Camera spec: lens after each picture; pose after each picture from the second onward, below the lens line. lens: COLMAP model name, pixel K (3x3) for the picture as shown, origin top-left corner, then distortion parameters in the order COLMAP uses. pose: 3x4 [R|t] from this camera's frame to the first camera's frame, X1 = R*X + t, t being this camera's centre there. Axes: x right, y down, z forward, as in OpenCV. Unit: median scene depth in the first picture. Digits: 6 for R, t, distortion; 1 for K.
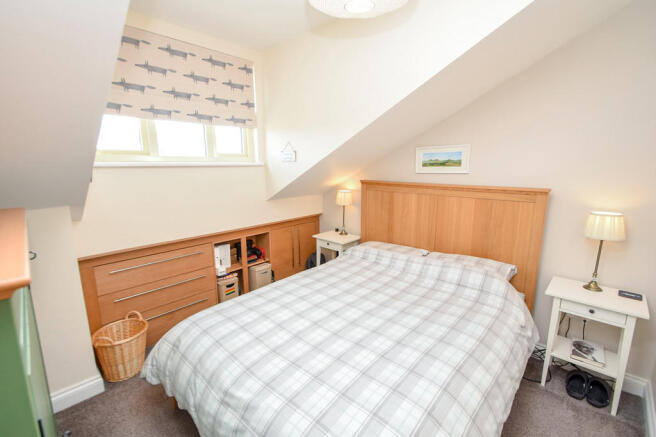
lens RADIAL K [[284.5, 0, 330.1], [0, 284.5, 220.9], [0, 0, 1]] dist [-0.000100, -0.000040]
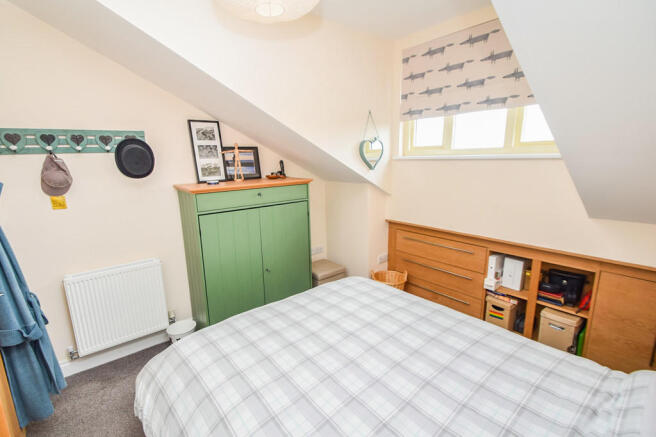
lens RADIAL K [[310.4, 0, 328.0], [0, 310.4, 218.5], [0, 0, 1]] dist [0.028551, -0.014399]
pose [[-0.123003, 0.200073, -0.972029, 0.610475], [-0.185372, 0.957596, 0.220560, -0.143439], [0.974940, 0.207317, -0.080700, 0.663929]]
